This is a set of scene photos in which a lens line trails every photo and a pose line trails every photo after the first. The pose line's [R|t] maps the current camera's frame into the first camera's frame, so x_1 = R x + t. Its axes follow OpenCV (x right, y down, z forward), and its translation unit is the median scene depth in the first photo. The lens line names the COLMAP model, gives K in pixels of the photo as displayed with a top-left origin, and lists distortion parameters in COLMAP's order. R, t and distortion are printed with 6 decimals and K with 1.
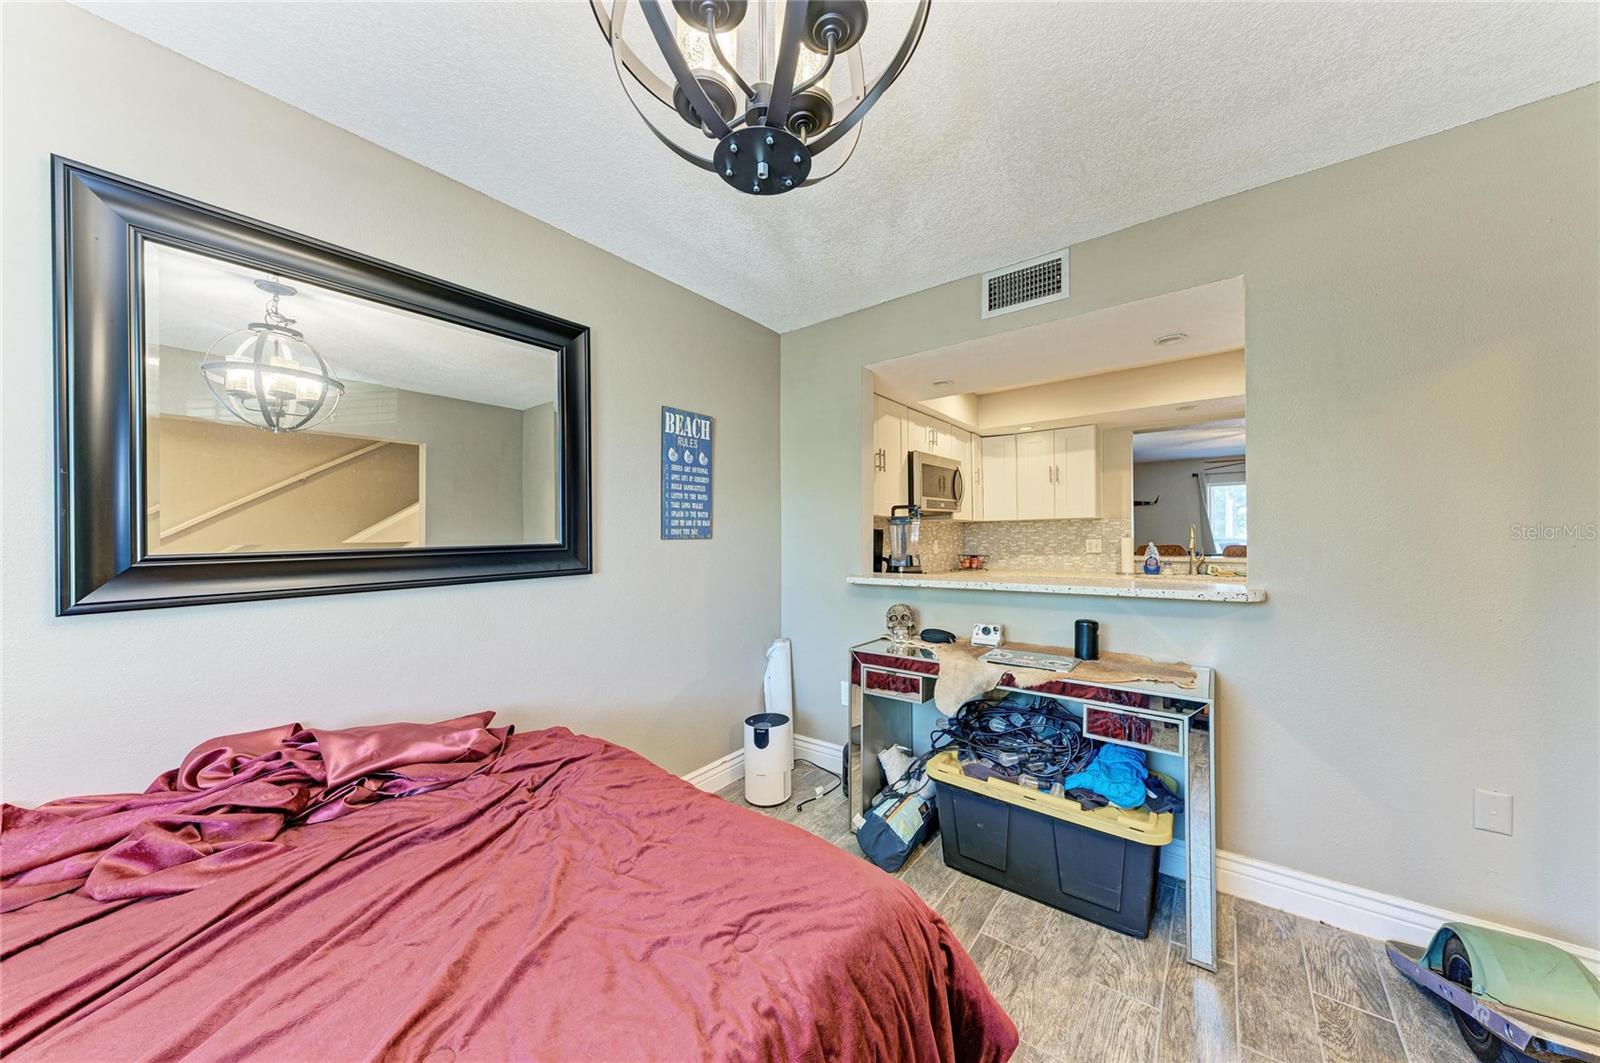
lens RADIAL K [[537.8, 0, 807.9], [0, 537.8, 530.7], [0, 0, 1]] dist [0.019291, -0.003267]
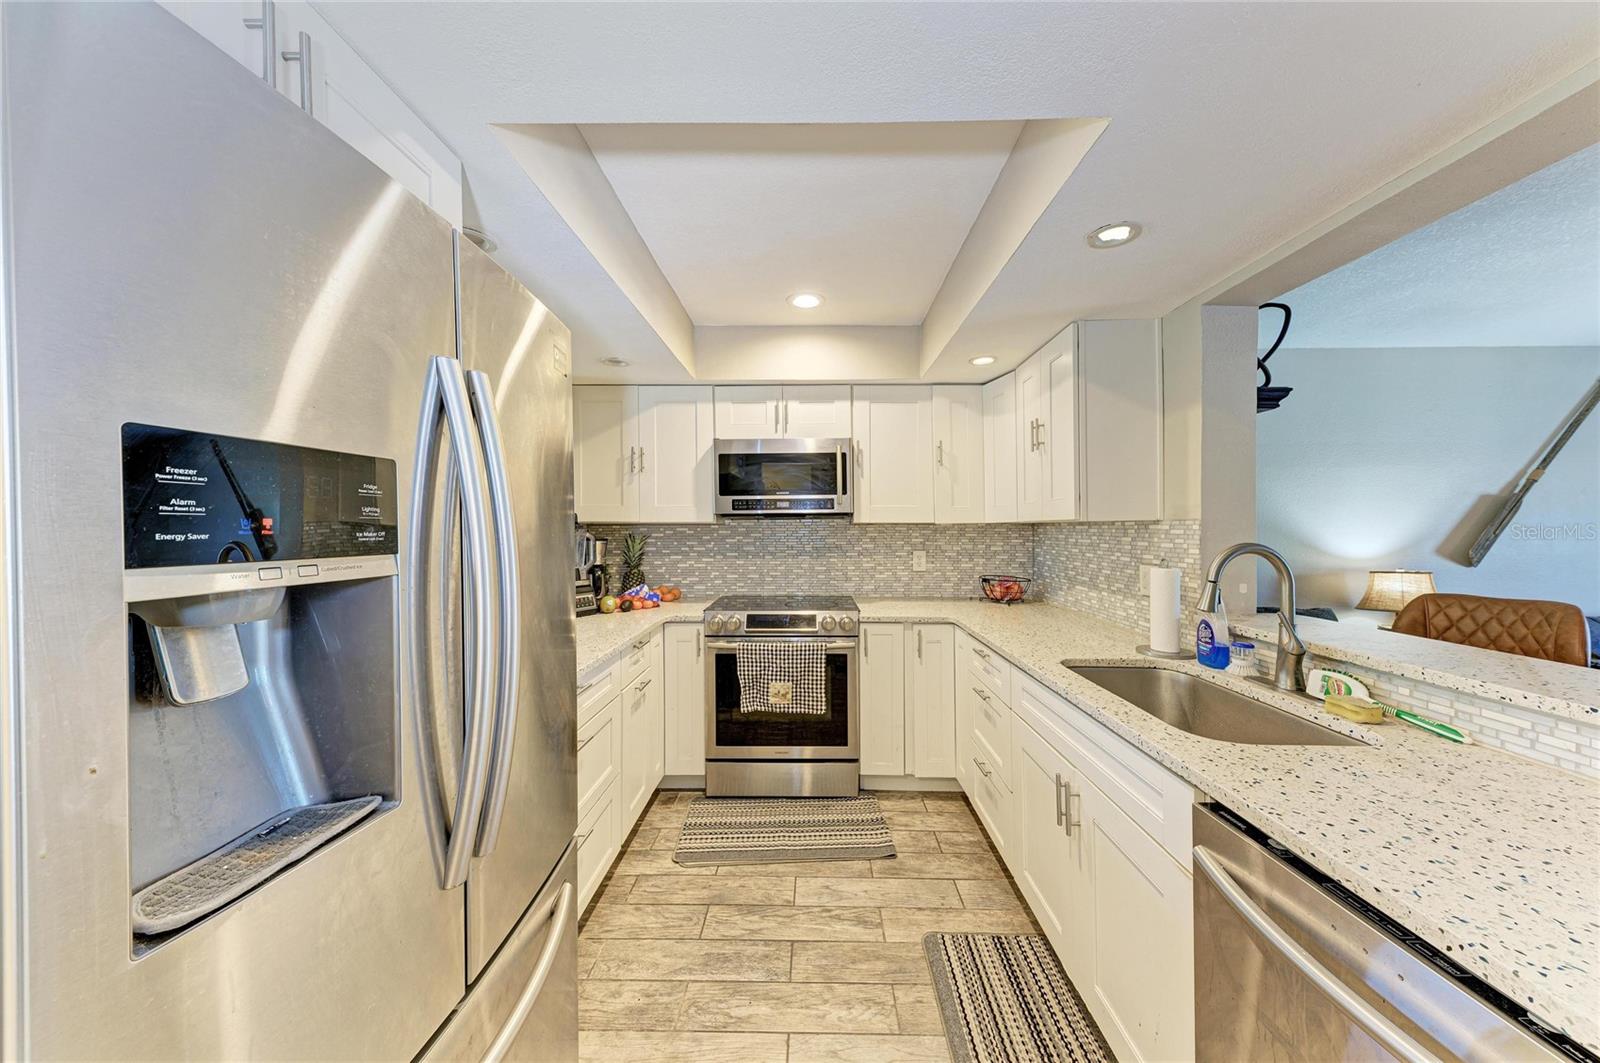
lens RADIAL K [[537.8, 0, 814.0], [0, 537.8, 526.0], [0, 0, 1]] dist [0.019291, -0.003267]
pose [[0.605132, 0.007982, -0.796085, 1.319223], [-0.000867, 0.999956, 0.009367, -0.039056], [0.796125, -0.004978, 0.605112, 0.914435]]
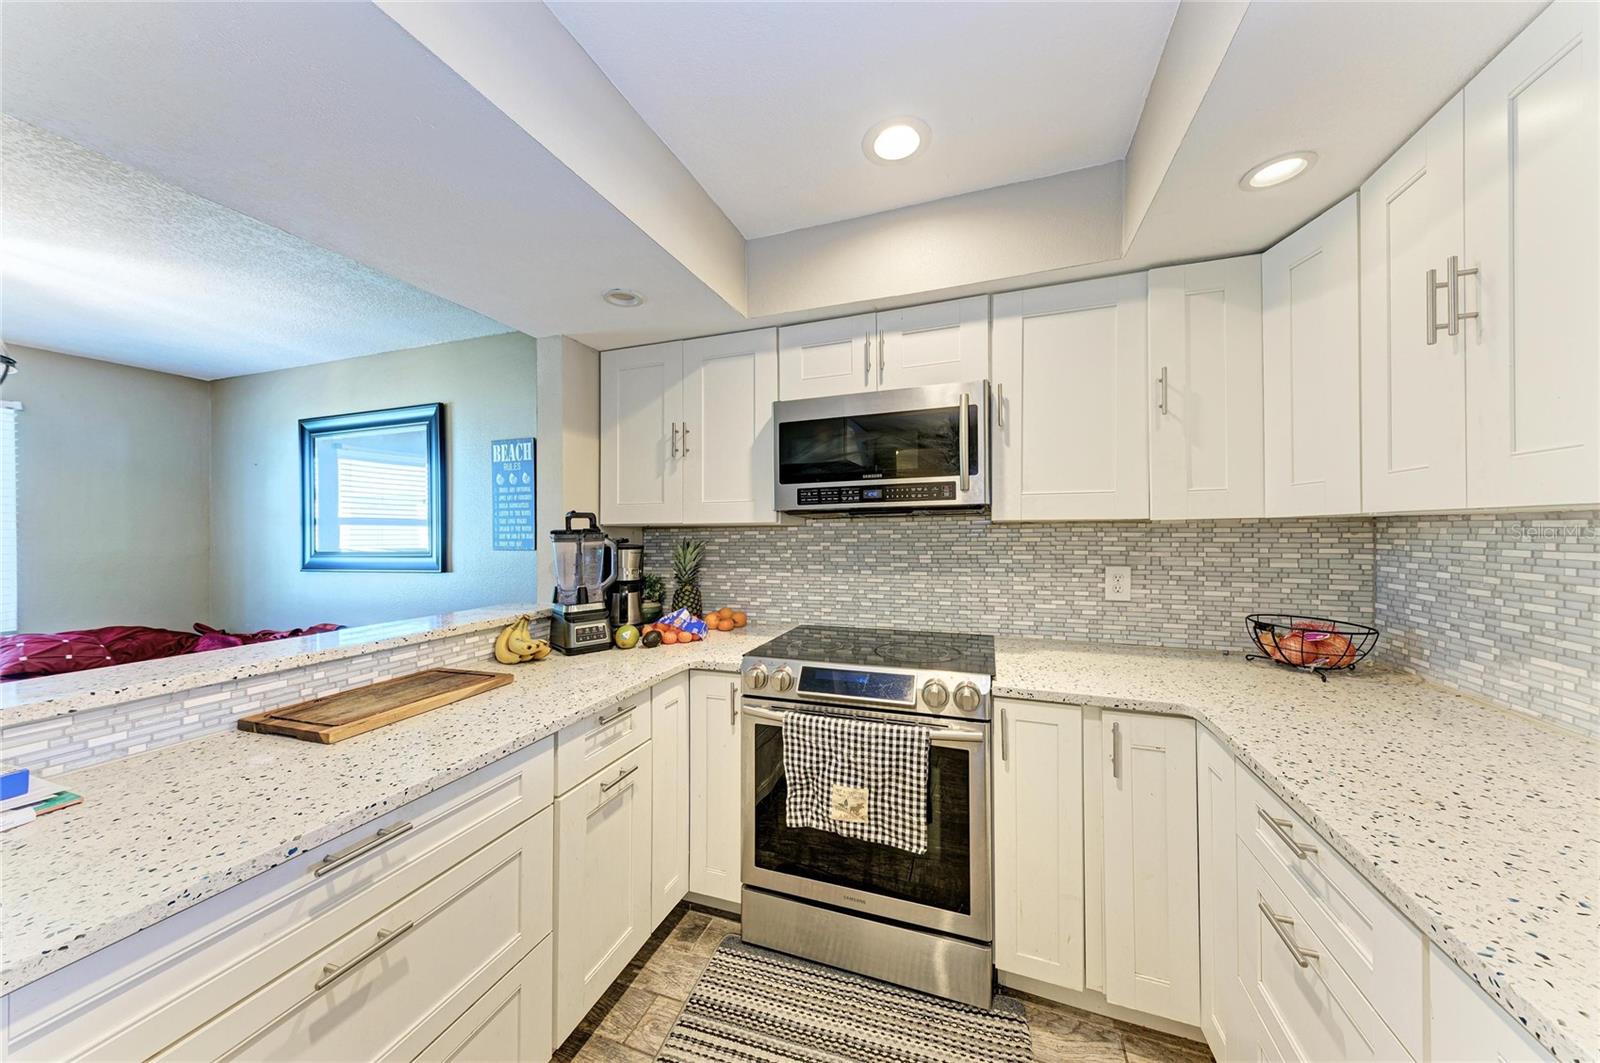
lens RADIAL K [[537.8, 0, 792.3], [0, 537.8, 535.6], [0, 0, 1]] dist [0.019291, -0.003267]
pose [[0.285266, 0.018239, -0.958275, 1.049269], [0.012070, 0.999671, 0.022620, -0.034742], [0.958372, -0.018019, 0.284952, 1.233727]]
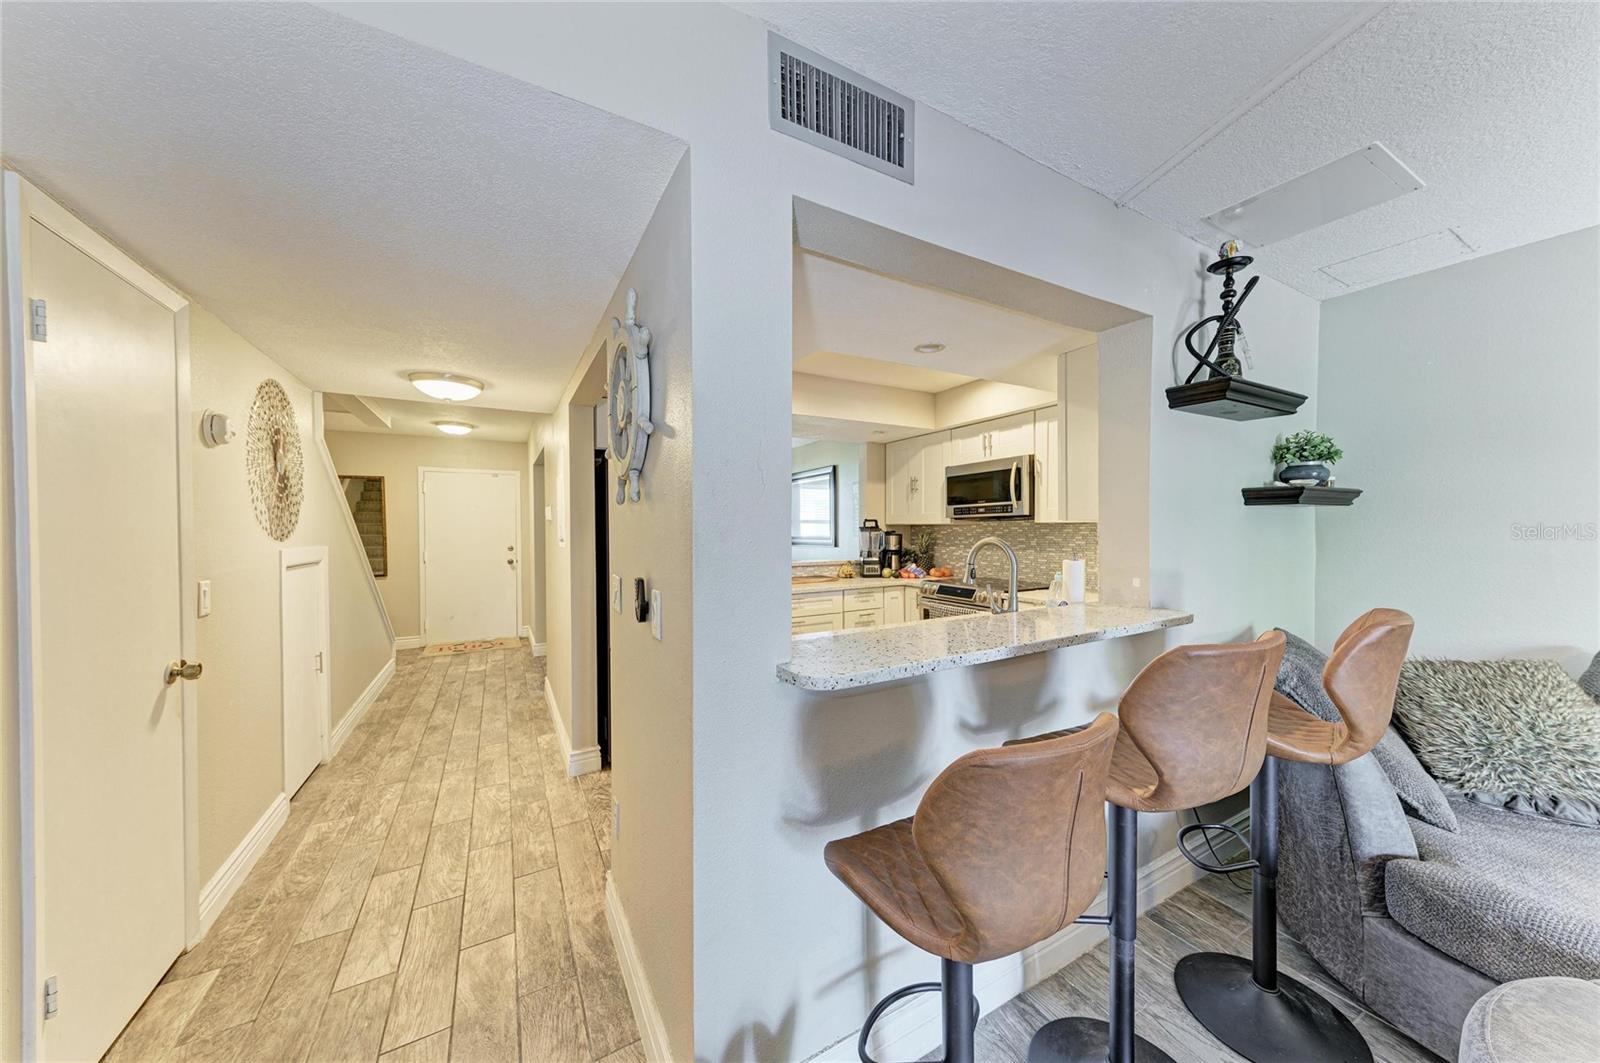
lens RADIAL K [[537.8, 0, 797.5], [0, 537.8, 529.7], [0, 0, 1]] dist [0.019291, -0.003267]
pose [[-0.412511, 0.015833, -0.910815, 2.006720], [0.016710, 0.999812, 0.009812, -0.041260], [0.910800, -0.011172, -0.412698, 1.701850]]
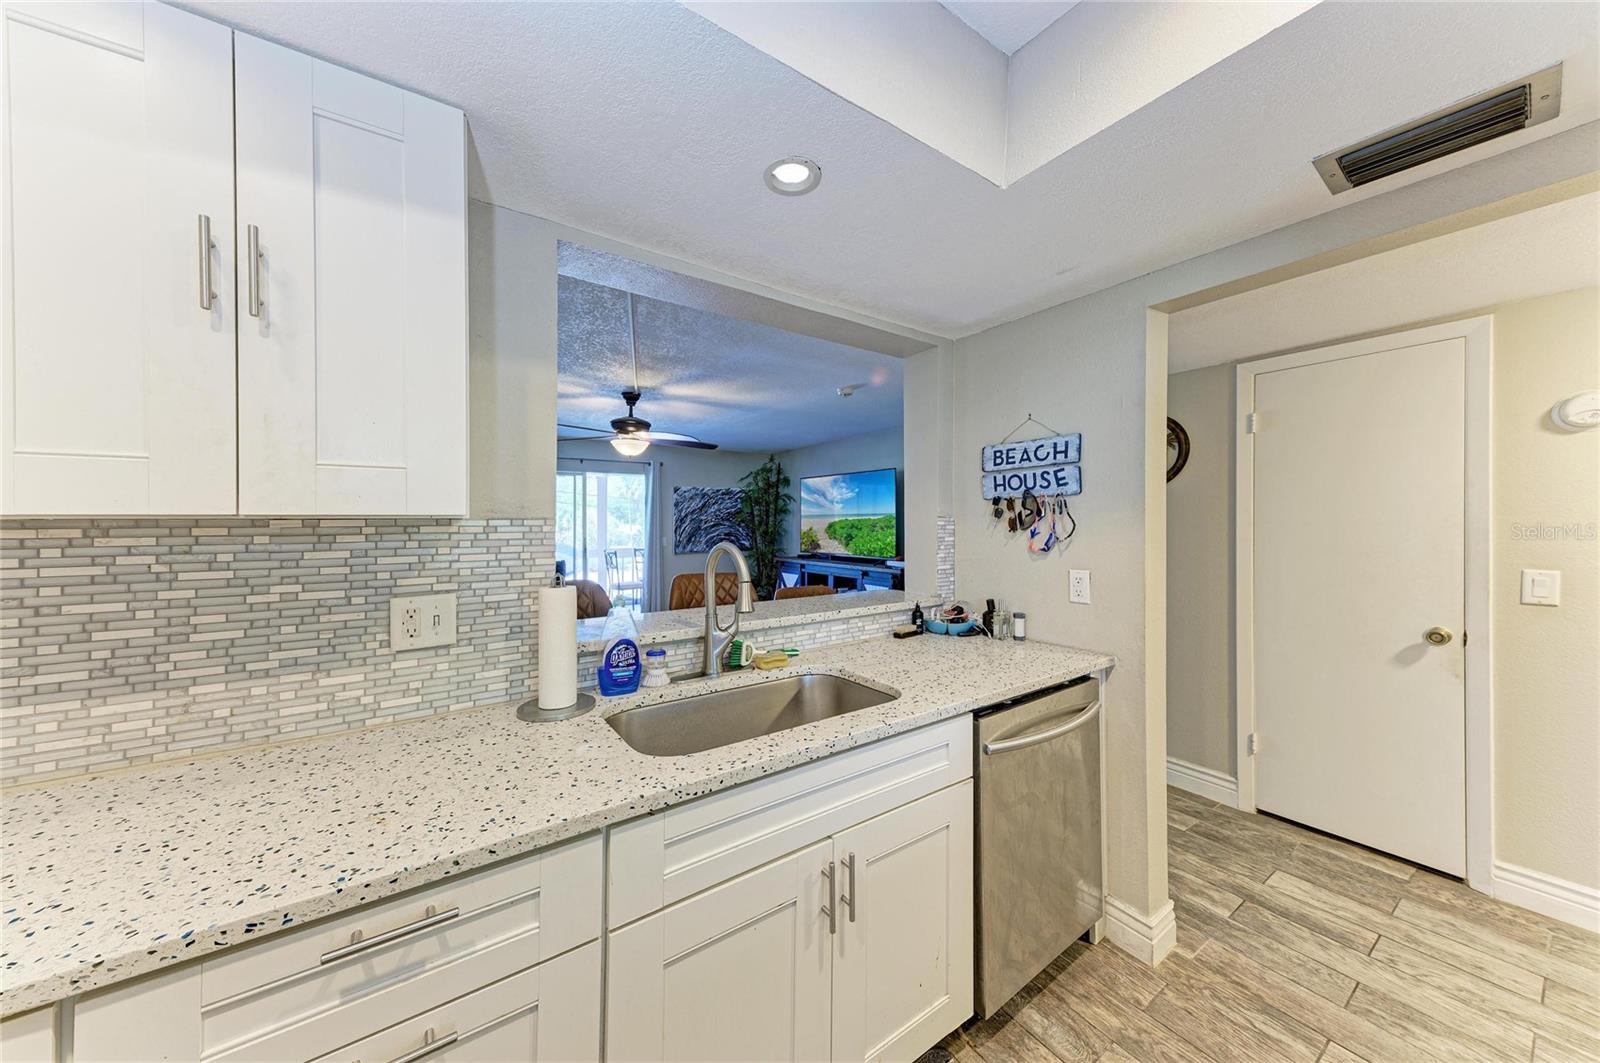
lens RADIAL K [[537.8, 0, 786.1], [0, 537.8, 519.8], [0, 0, 1]] dist [0.019291, -0.003267]
pose [[0.318832, 0.014672, 0.947698, 0.606793], [-0.005616, 0.999892, -0.013591, -0.034687], [-0.947795, -0.000989, 0.318880, 1.363377]]
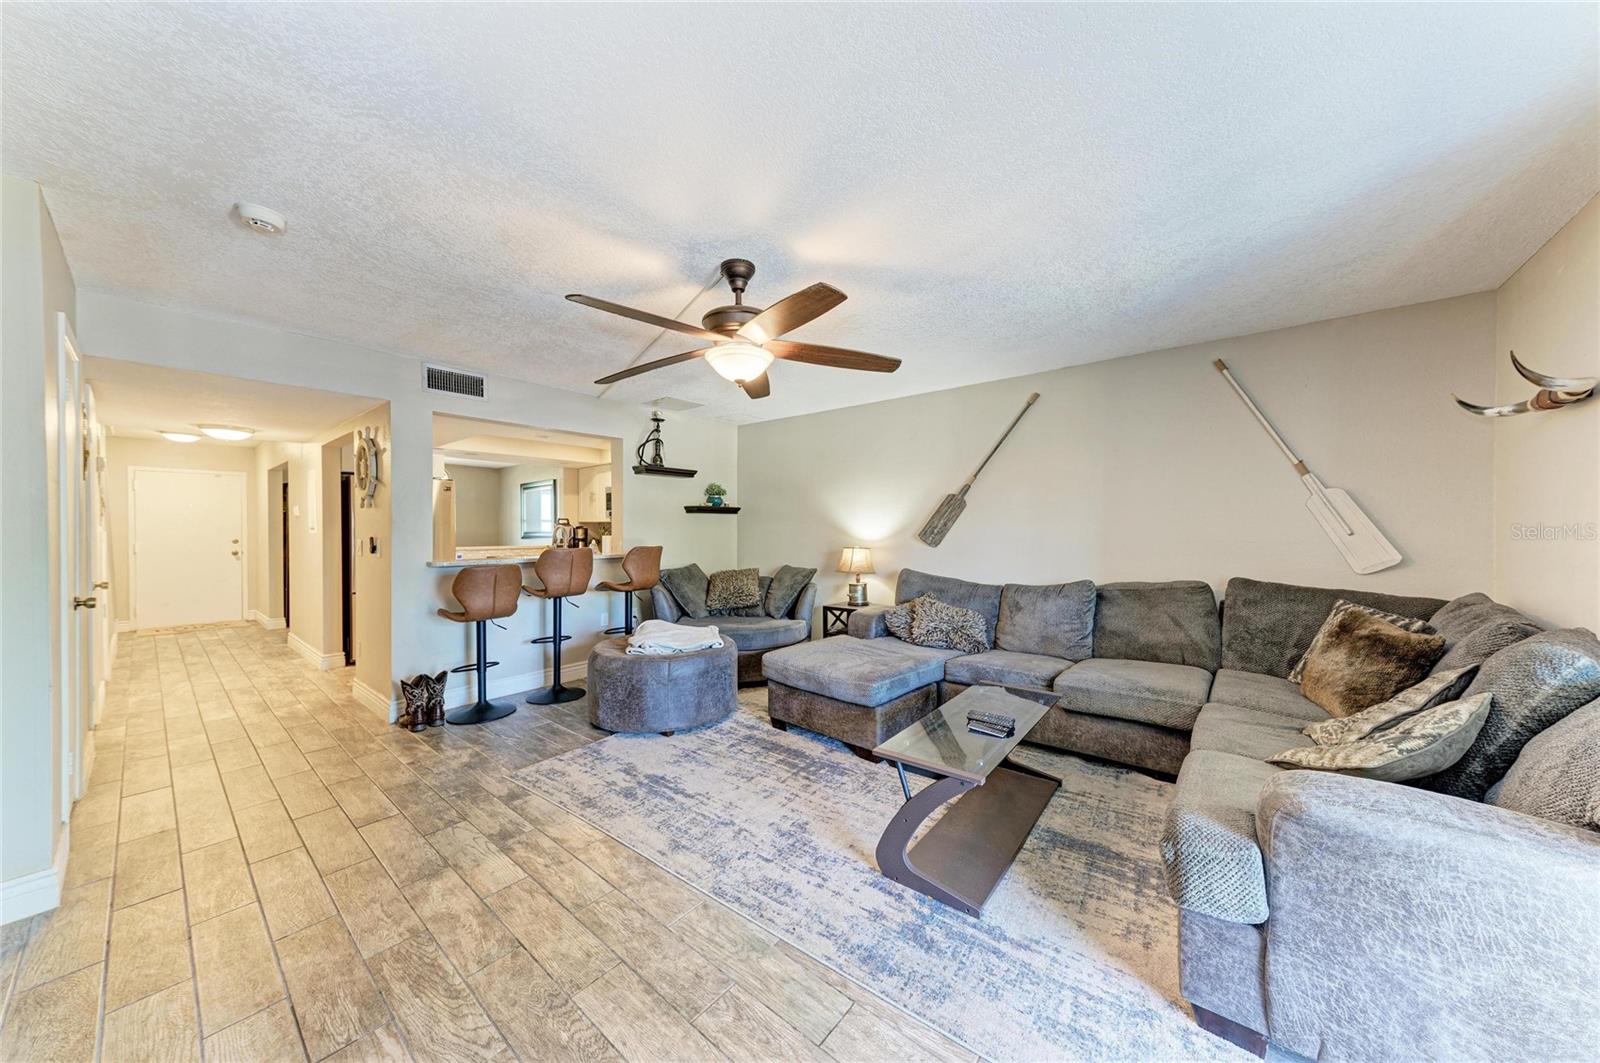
lens RADIAL K [[537.8, 0, 812.9], [0, 537.8, 530.3], [0, 0, 1]] dist [0.019291, -0.003267]
pose [[-0.043570, 0.012049, -0.998978, 3.032308], [0.009697, 0.999885, 0.011637, -0.011526], [0.999003, -0.009180, -0.043682, 2.622253]]
